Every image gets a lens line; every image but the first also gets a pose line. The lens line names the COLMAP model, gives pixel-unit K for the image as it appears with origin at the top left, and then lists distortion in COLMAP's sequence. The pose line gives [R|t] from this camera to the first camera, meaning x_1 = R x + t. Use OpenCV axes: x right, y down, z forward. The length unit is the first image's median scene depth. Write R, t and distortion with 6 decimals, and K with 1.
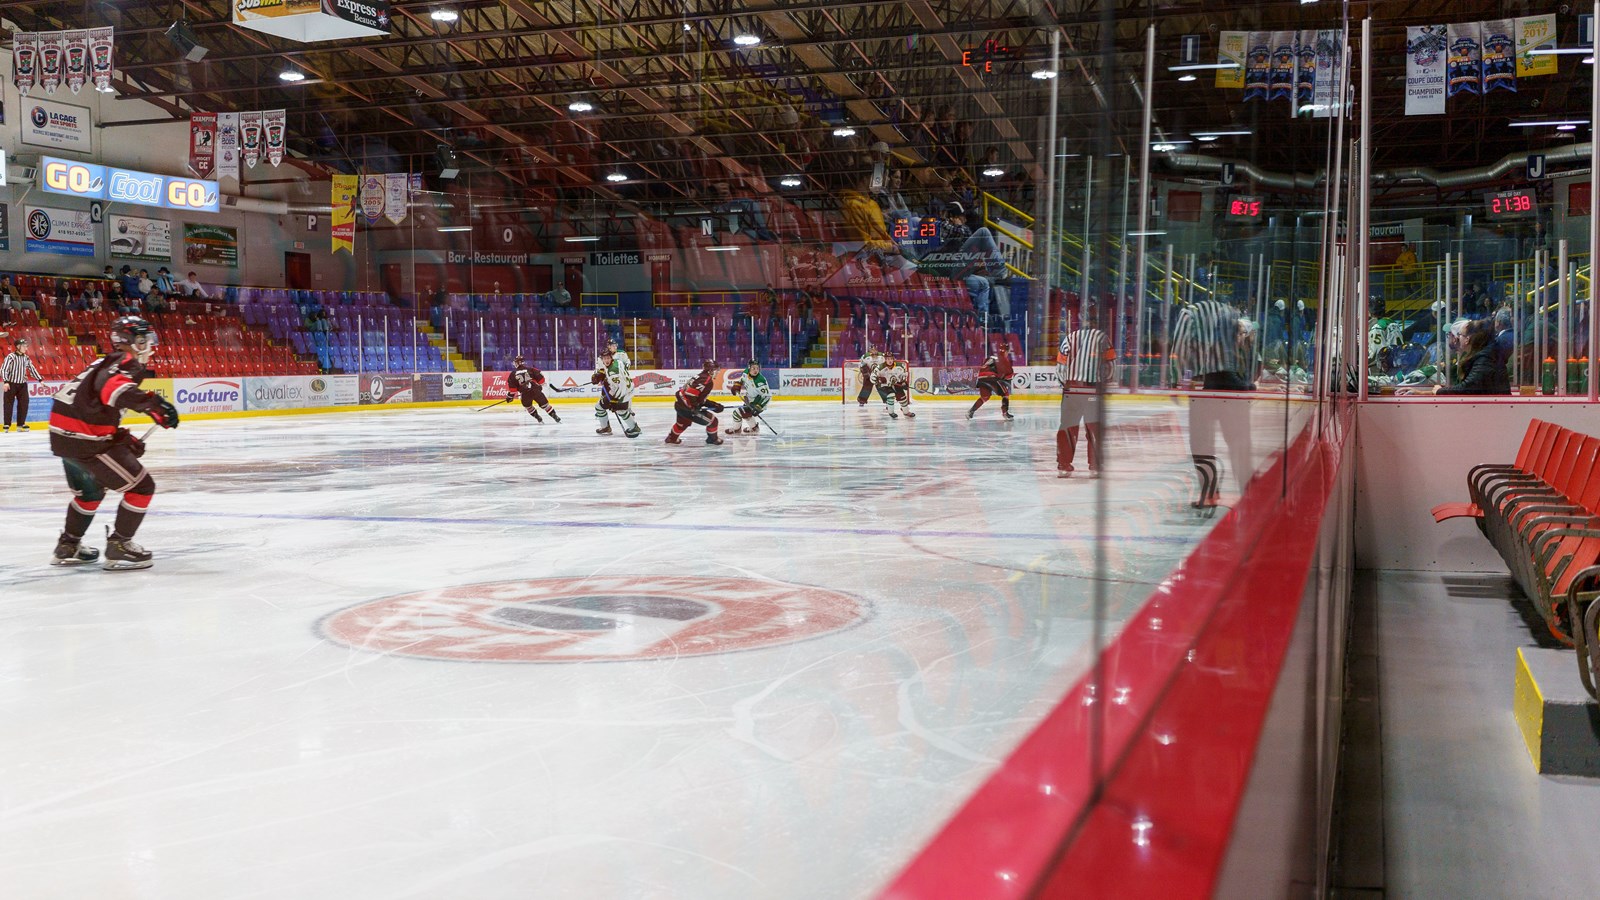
lens RADIAL K [[1643.1, 0, 800.0], [0, 1643.1, 450.0], [0, 0, 1]] dist [0.003421, -0.000514]
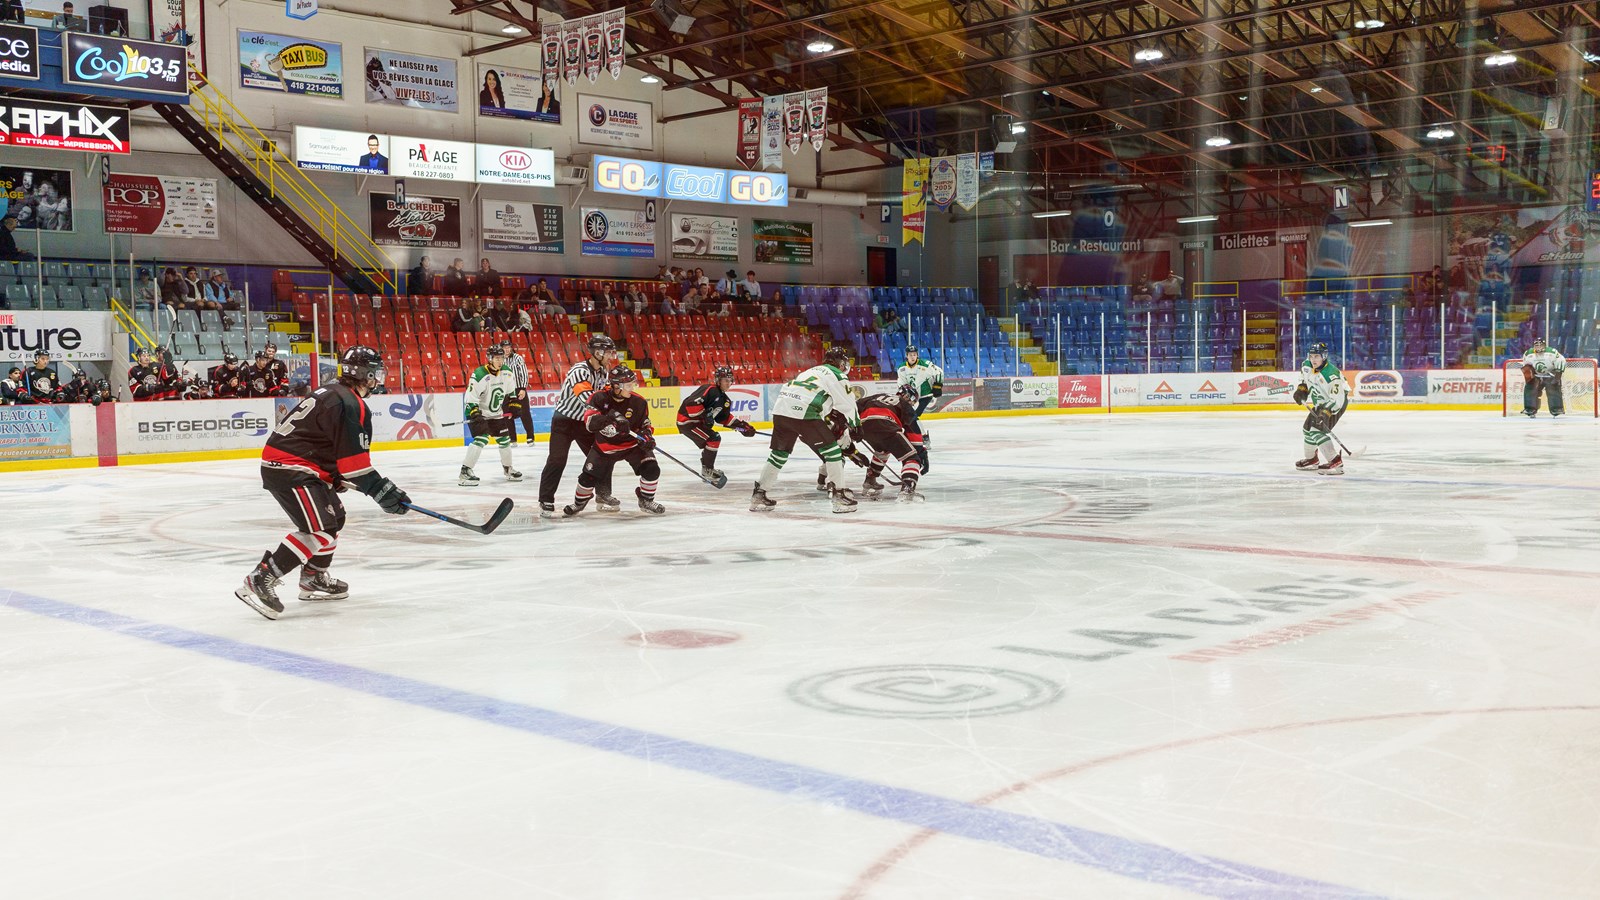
lens RADIAL K [[1638.9, 0, 795.1], [0, 1638.9, 446.7], [0, 0, 1]] dist [0.005593, -0.007995]
pose [[0.904264, 0.015479, -0.426693, 0.054575], [-0.015307, 0.999875, 0.003833, -0.011945], [0.426699, 0.003065, 0.904389, 0.166944]]
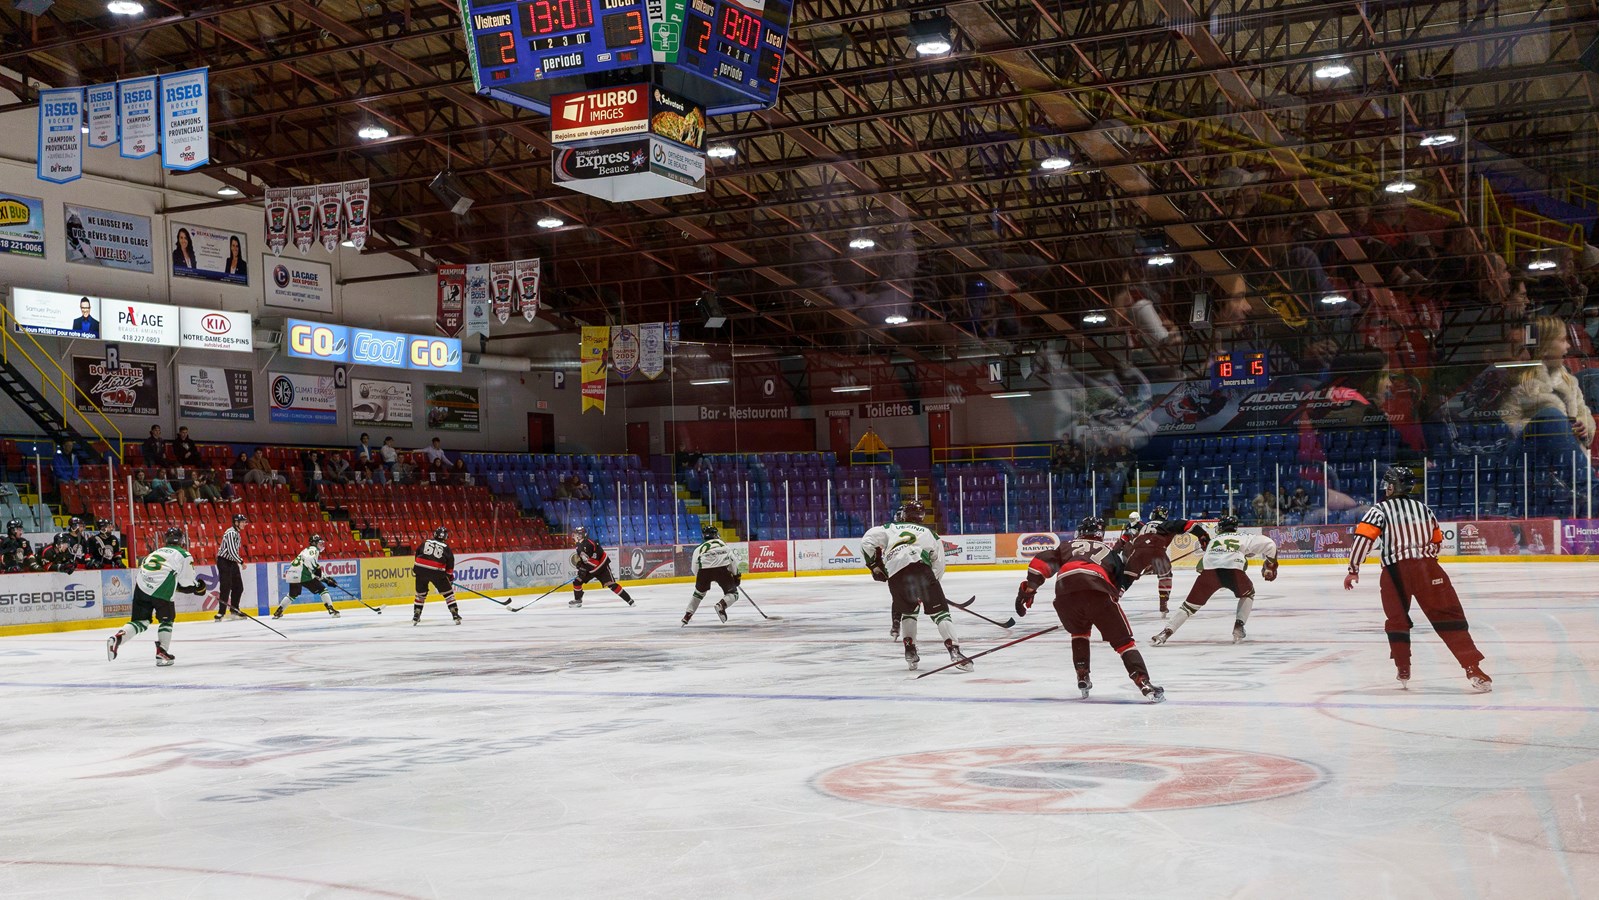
lens RADIAL K [[1949.7, 0, 805.0], [0, 1949.7, 642.6], [0, 0, 1]] dist [0.003536, -0.012648]
pose [[0.990968, -0.010567, -0.133681, -0.022689], [0.011607, 0.999908, 0.006997, 0.000414], [0.133595, -0.008486, 0.991000, -0.052152]]
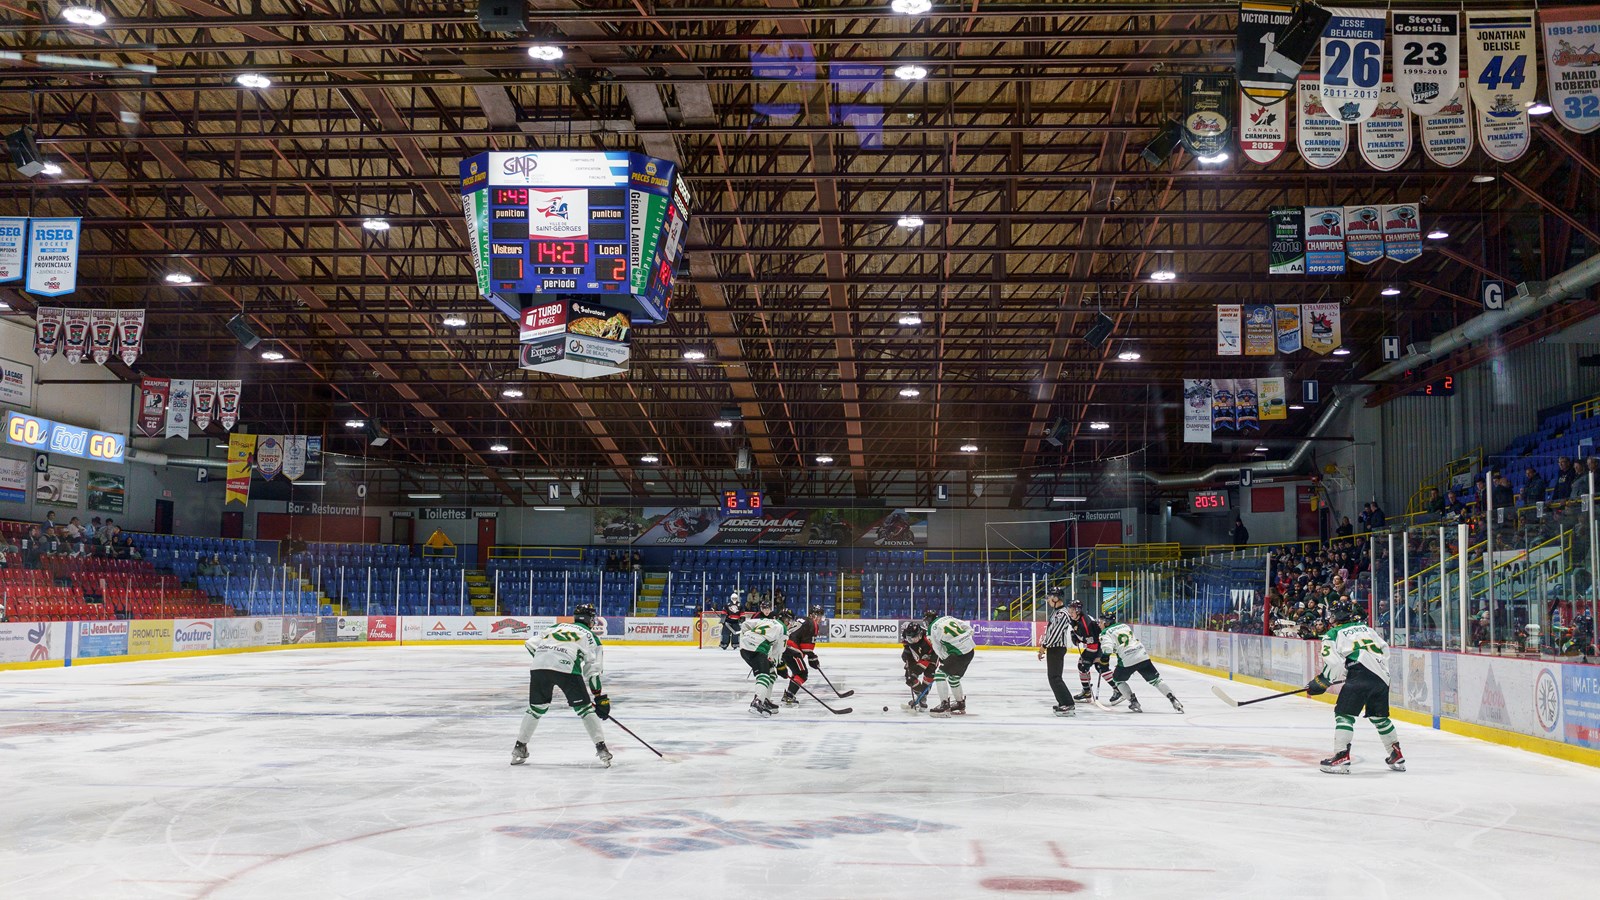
lens RADIAL K [[1648.5, 0, 808.8], [0, 1648.5, 449.1], [0, 0, 1]] dist [-0.001681, 0.001001]
pose [[0.961833, 0.044556, 0.269986, -0.226193], [-0.004129, 0.988905, -0.148490, 0.005364], [-0.273606, 0.141708, 0.951346, -0.163877]]
